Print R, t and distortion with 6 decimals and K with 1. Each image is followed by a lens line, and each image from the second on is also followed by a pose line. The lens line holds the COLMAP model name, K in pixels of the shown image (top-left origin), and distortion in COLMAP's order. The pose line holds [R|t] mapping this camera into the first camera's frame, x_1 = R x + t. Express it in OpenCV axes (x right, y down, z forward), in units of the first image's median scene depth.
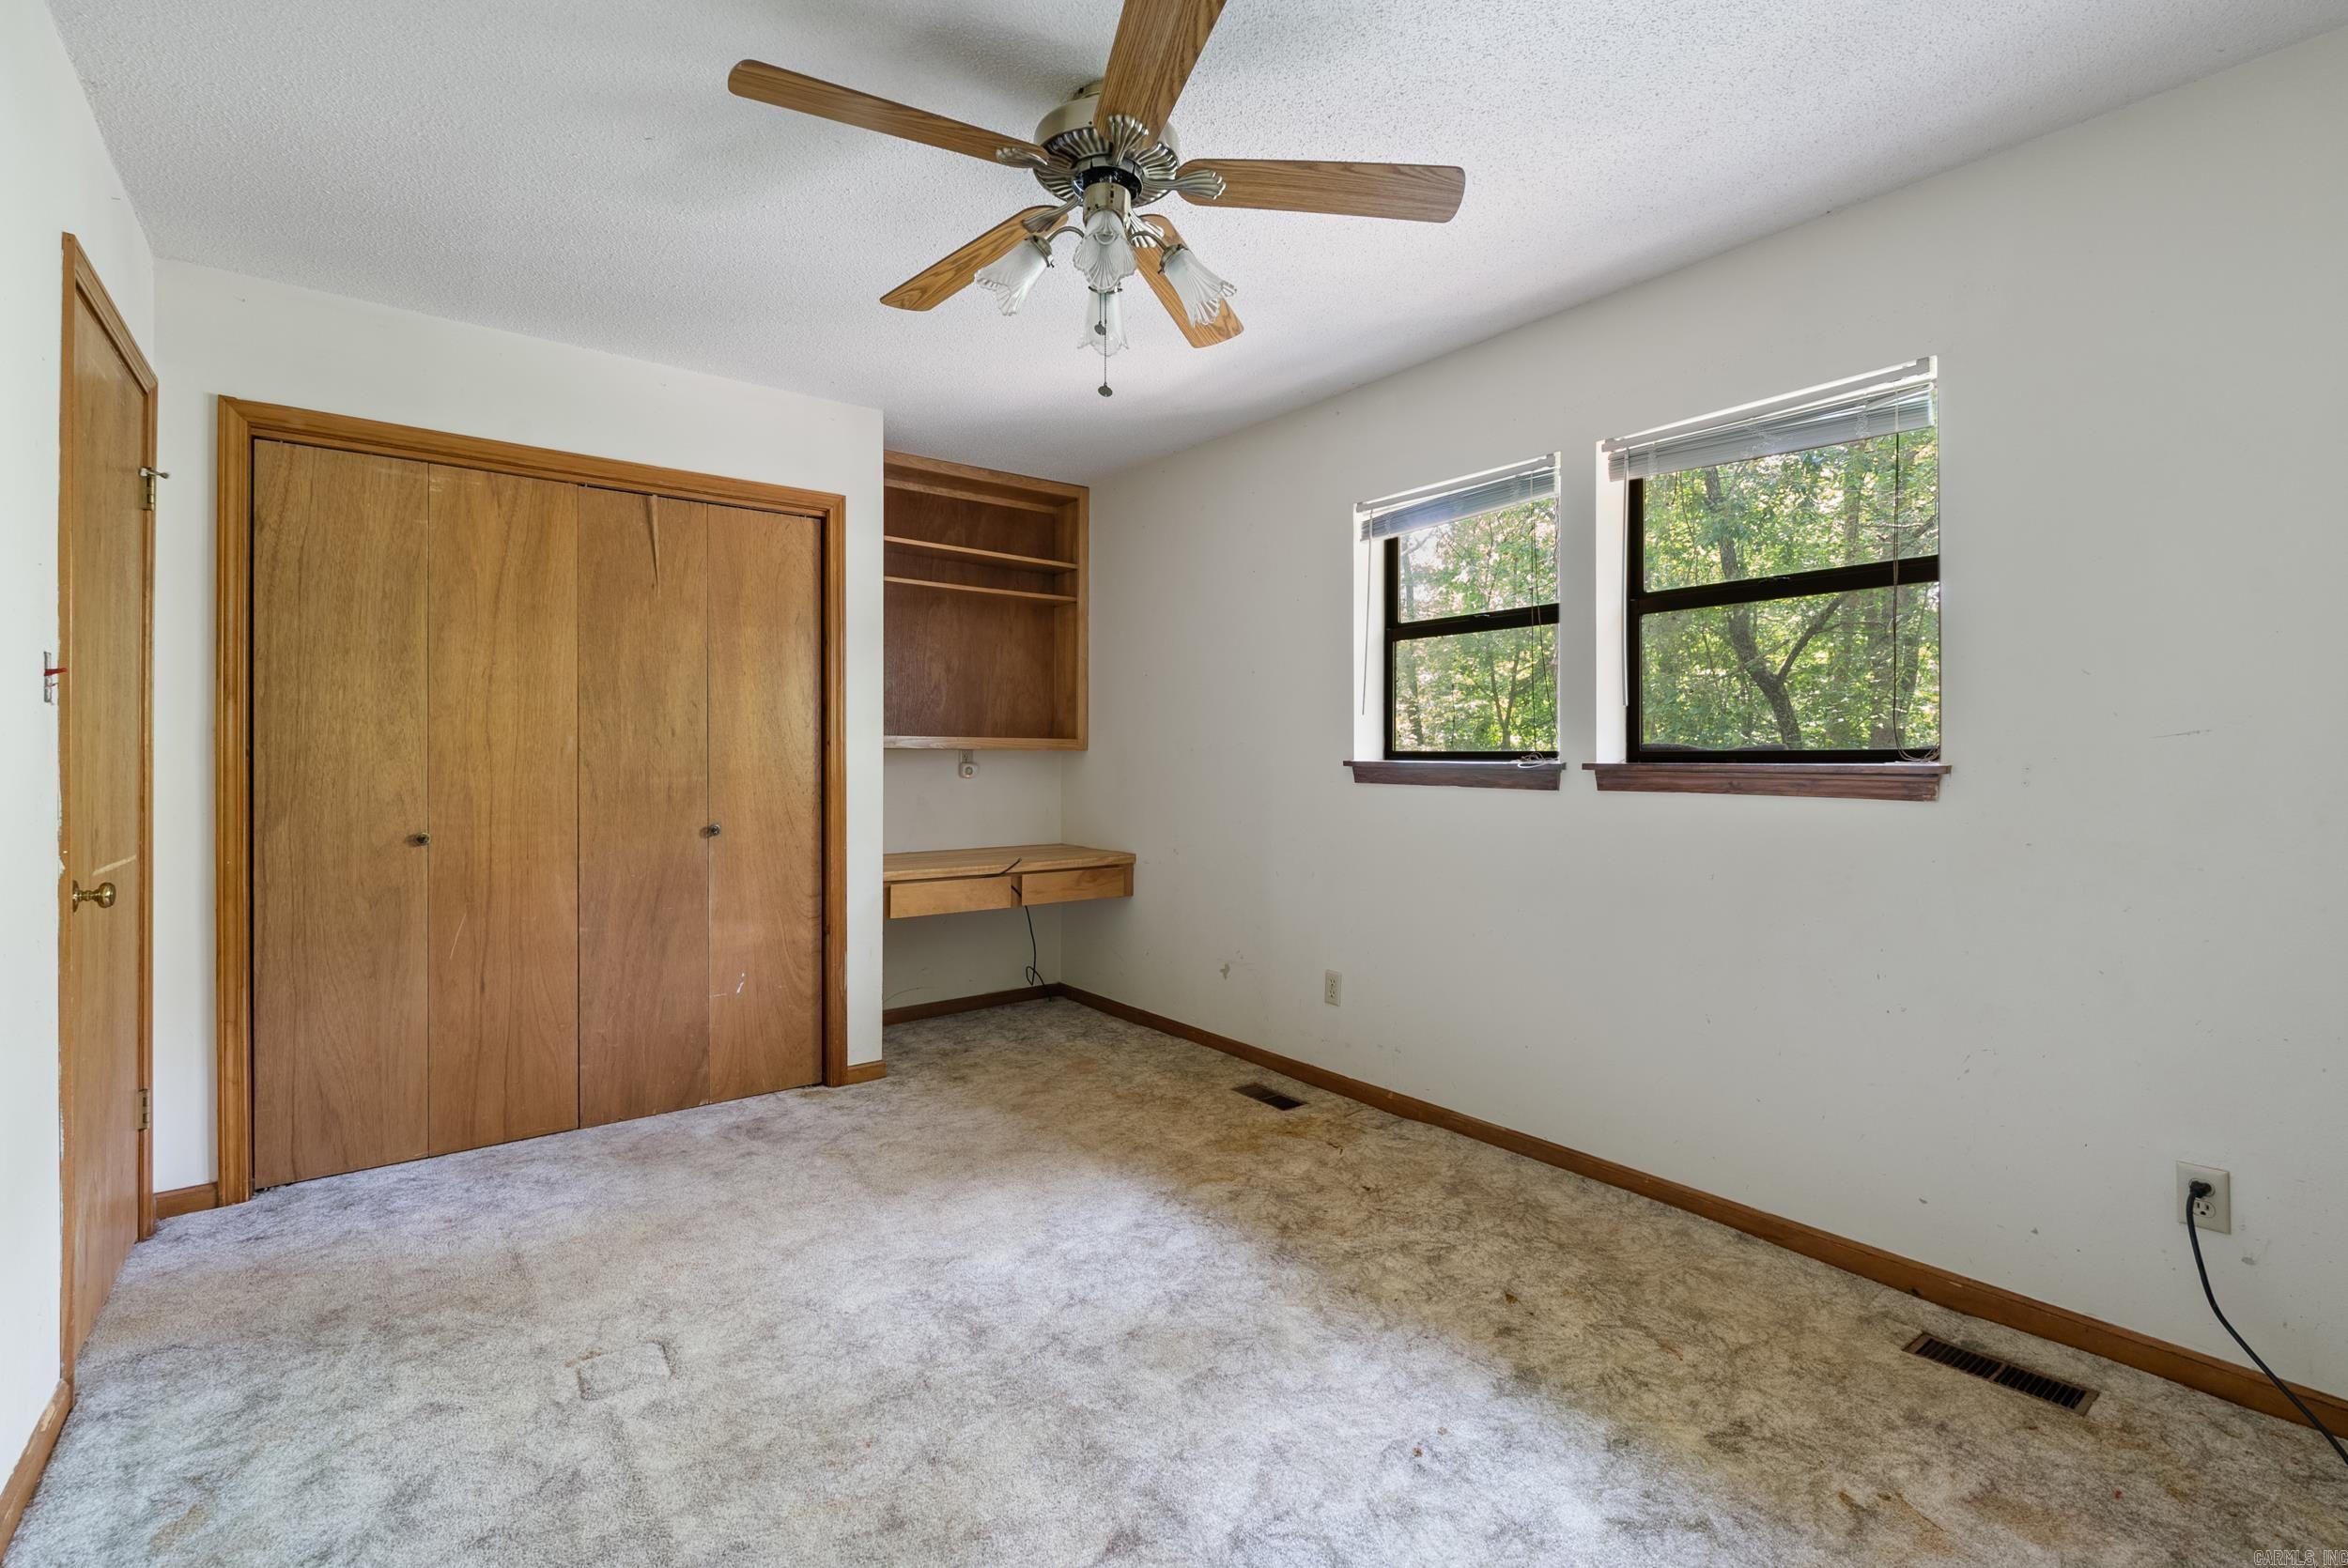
lens RADIAL K [[1031.2, 0, 1167.0], [0, 1031.2, 759.4], [0, 0, 1]] dist [-0.000074, 0.000052]
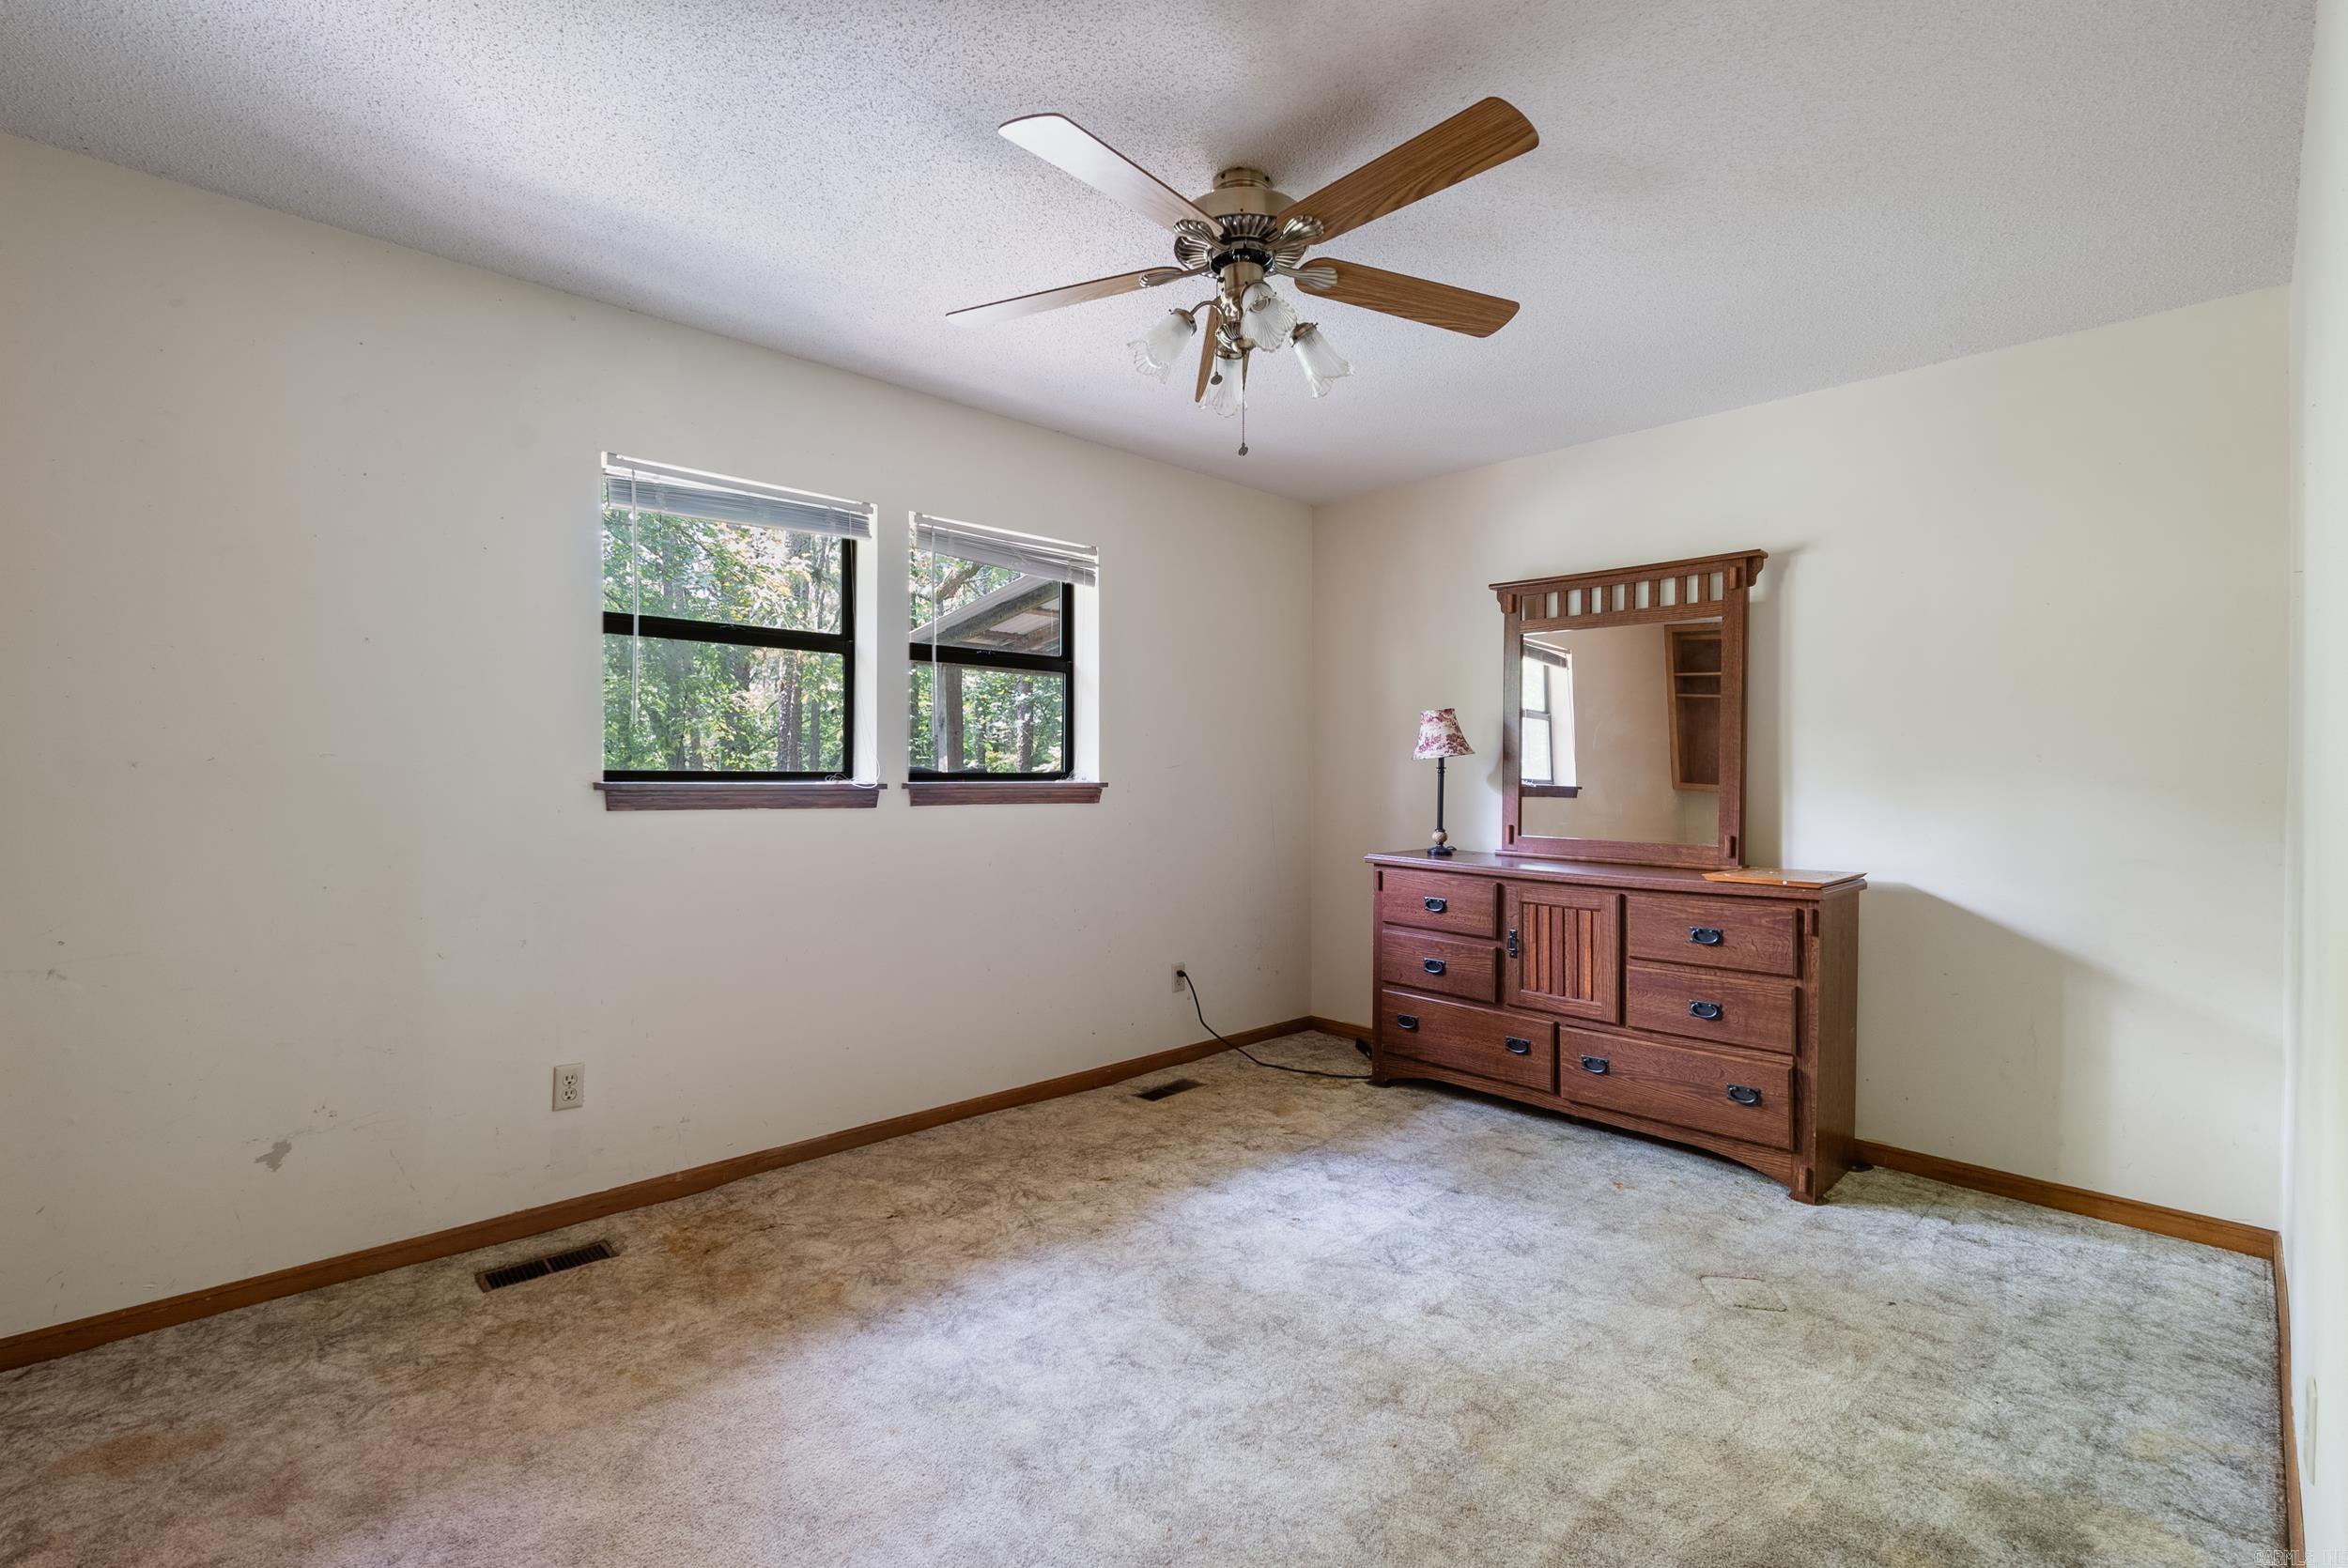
lens RADIAL K [[1037.0, 0, 1174.0], [0, 1037.0, 784.0], [0, 0, 1]] dist [-0.001486, -0.000067]
pose [[-0.095744, -0.010109, 0.995355, -0.801454], [-0.001628, 0.999949, 0.009999, -0.007497], [-0.995405, -0.000663, -0.095756, 0.814509]]
